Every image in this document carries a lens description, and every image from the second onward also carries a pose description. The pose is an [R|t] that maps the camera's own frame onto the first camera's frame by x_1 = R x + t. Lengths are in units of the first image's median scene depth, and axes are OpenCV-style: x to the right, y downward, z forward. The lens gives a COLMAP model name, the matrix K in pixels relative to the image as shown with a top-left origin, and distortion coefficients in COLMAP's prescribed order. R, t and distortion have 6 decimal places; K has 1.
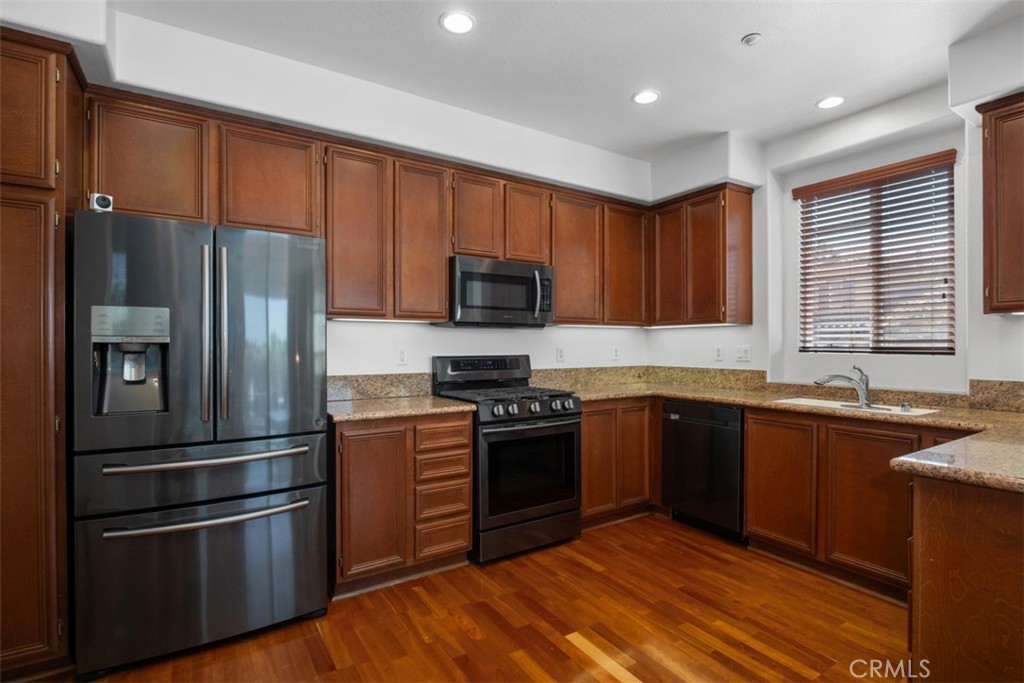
lens RADIAL K [[493.6, 0, 507.9], [0, 493.6, 343.1], [0, 0, 1]] dist [-0.004760, -0.002742]
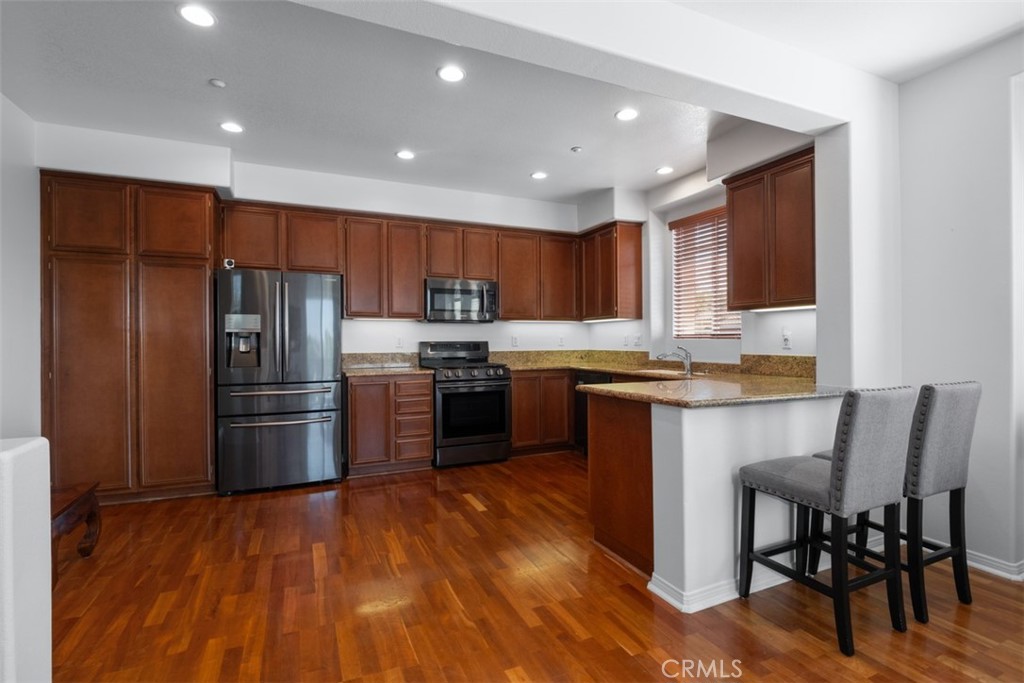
lens RADIAL K [[493.6, 0, 517.9], [0, 493.6, 339.5], [0, 0, 1]] dist [-0.004760, -0.002742]
pose [[0.988335, -0.003664, -0.152248, 0.424161], [0.004114, 0.999988, 0.002644, 0.018183], [0.152237, -0.003240, 0.988339, -0.533811]]
